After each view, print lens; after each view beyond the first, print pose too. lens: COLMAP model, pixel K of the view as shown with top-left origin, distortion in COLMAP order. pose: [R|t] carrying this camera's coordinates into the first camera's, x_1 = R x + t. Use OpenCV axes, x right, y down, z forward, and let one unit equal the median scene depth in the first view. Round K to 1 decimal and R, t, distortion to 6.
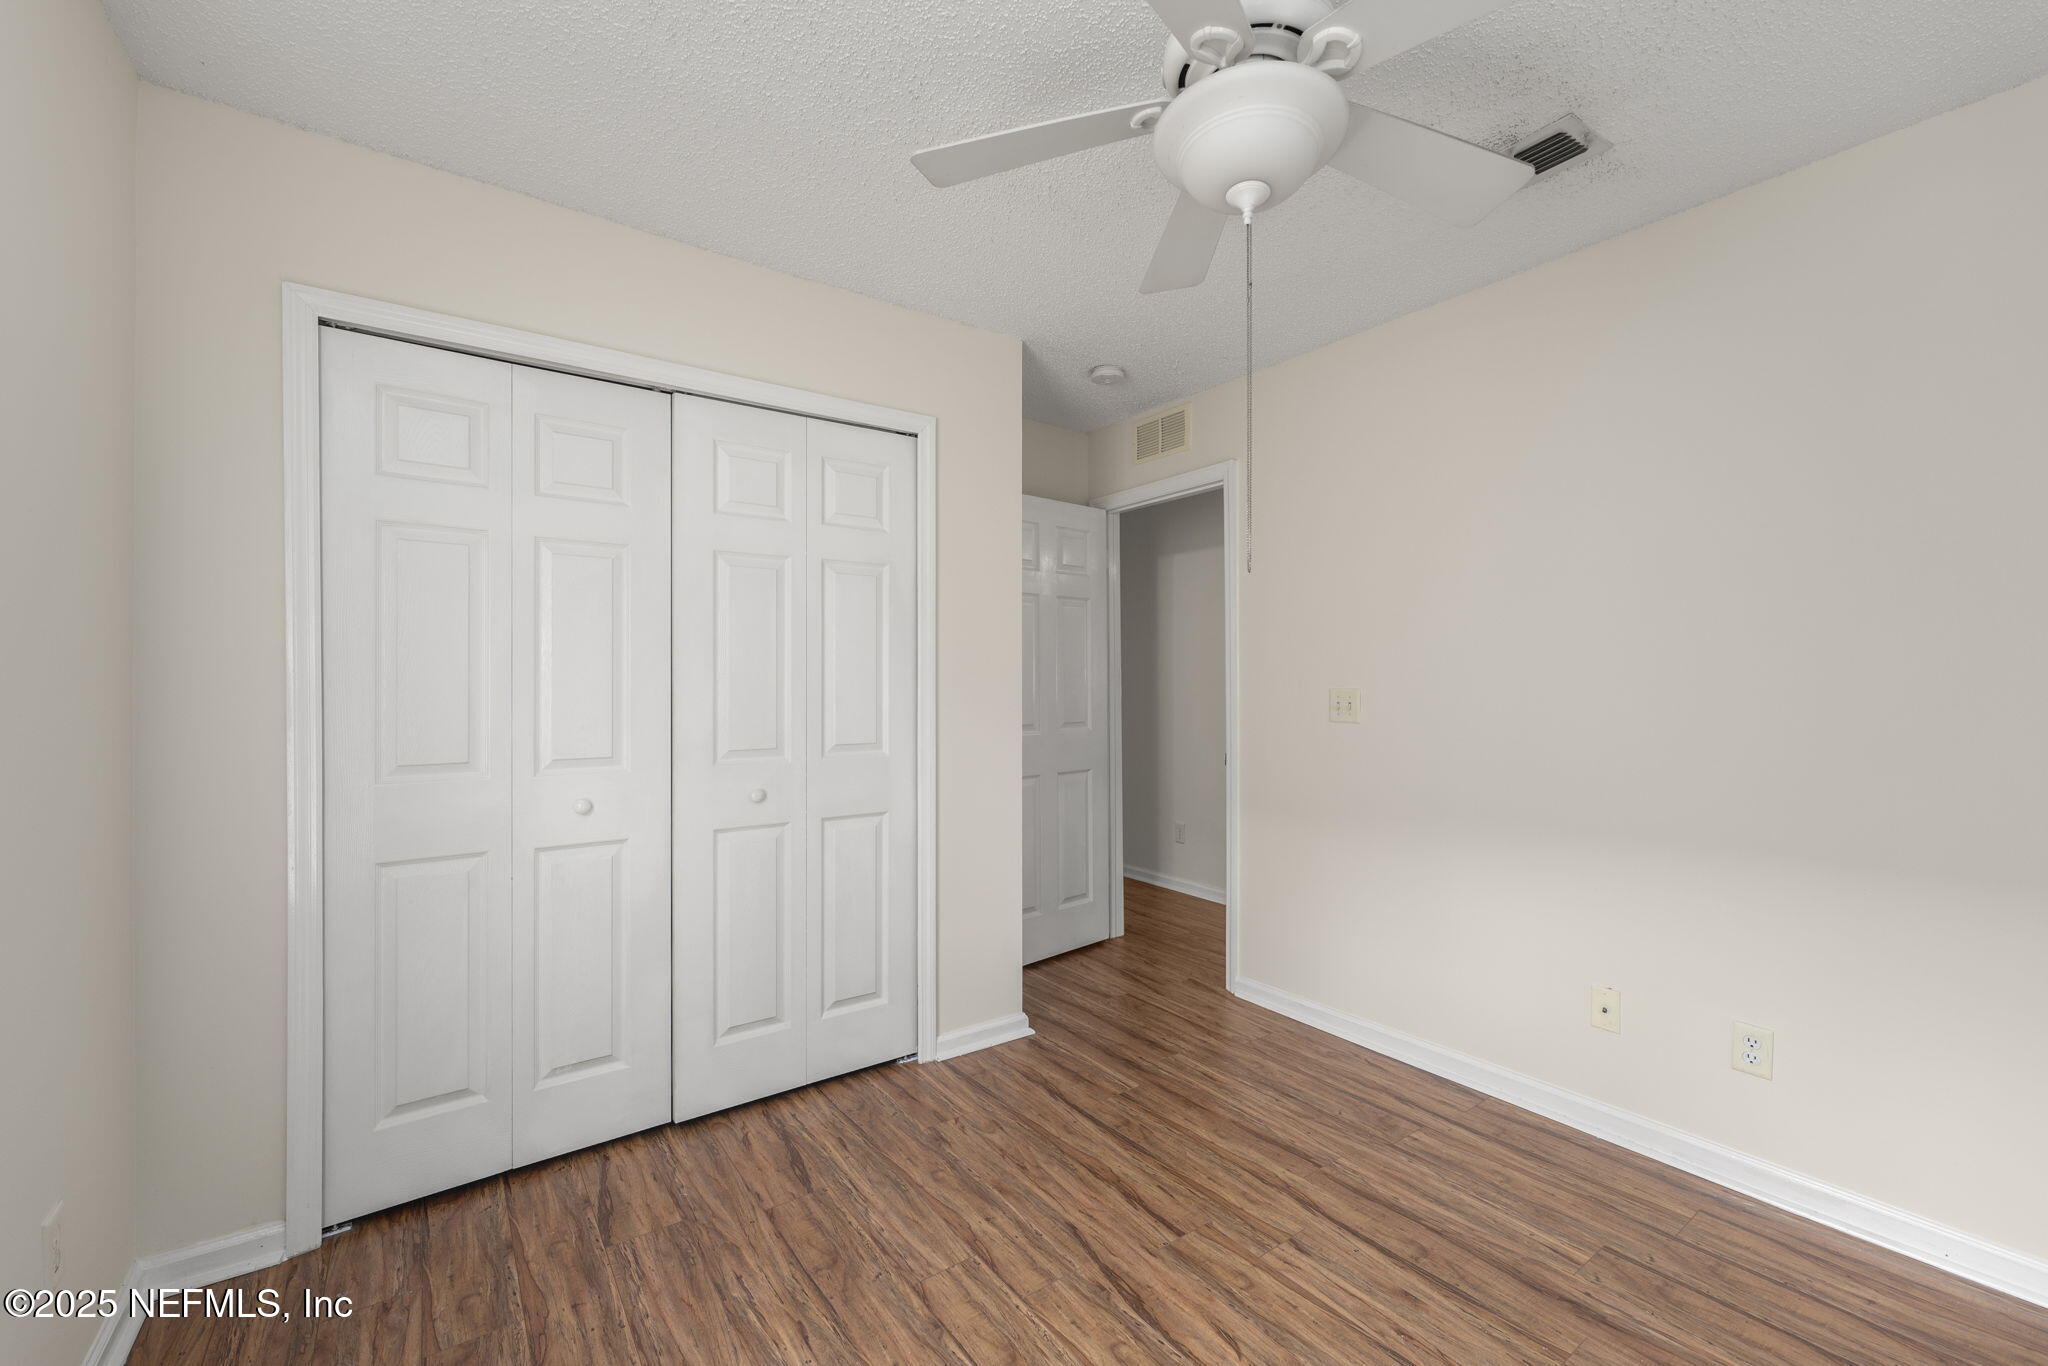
lens RADIAL K [[827.7, 0, 1023.2], [0, 827.7, 662.3], [0, 0, 1]] dist [-0.000697, -0.000112]
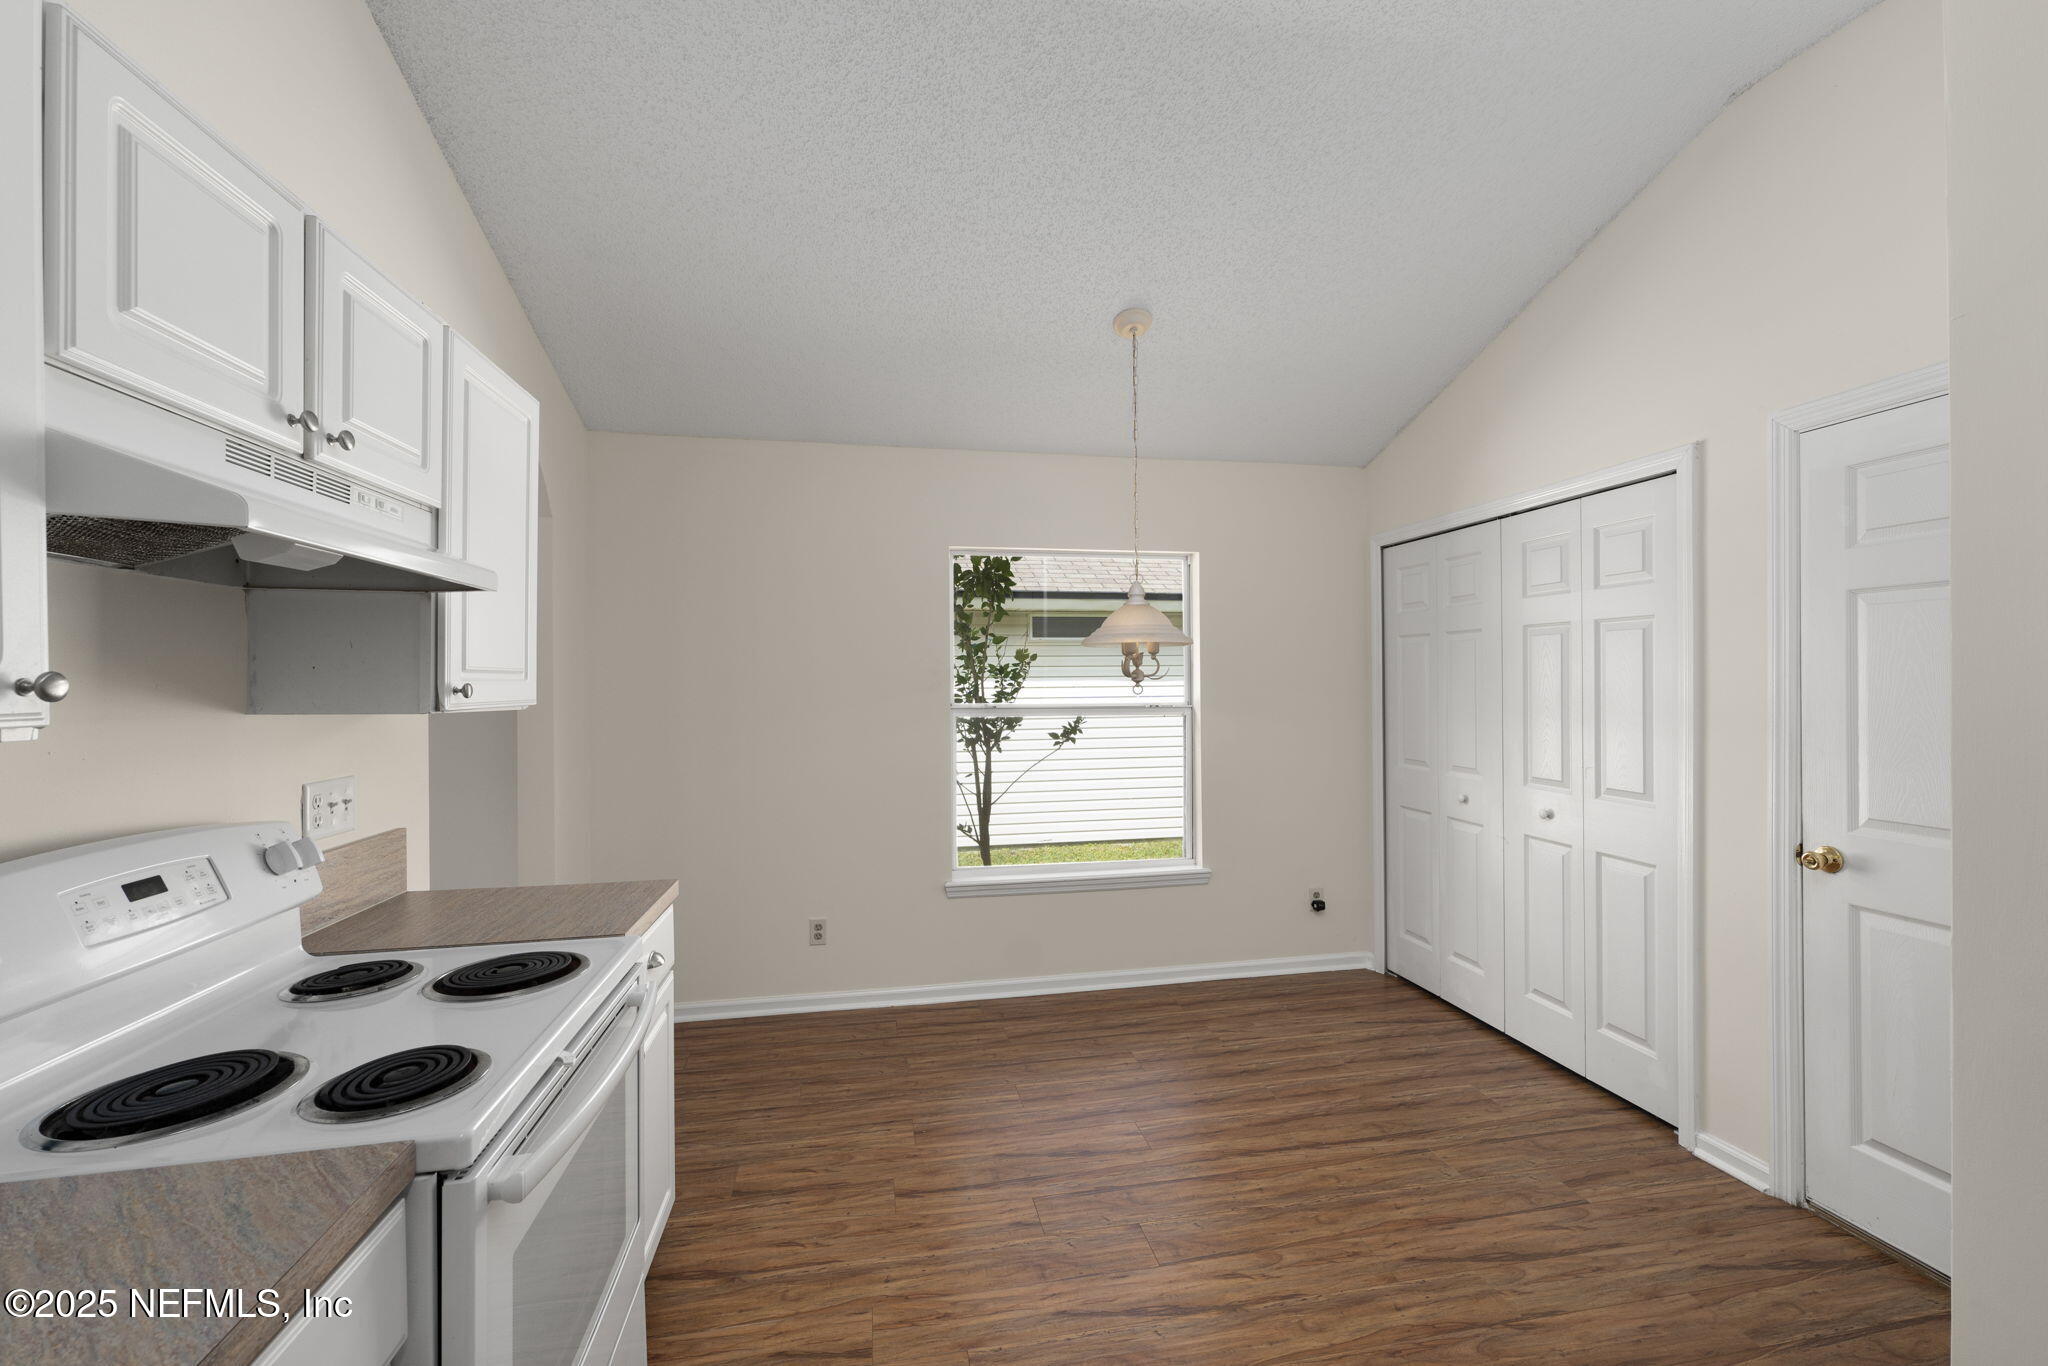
lens RADIAL K [[841.6, 0, 1030.7], [0, 841.6, 682.1], [0, 0, 1]] dist [-0.001117, -0.000560]
pose [[-0.405308, -0.021633, -0.913924, 1.104481], [-0.017304, 0.999722, -0.015990, -0.010316], [0.914016, 0.009334, -0.405570, 0.741438]]
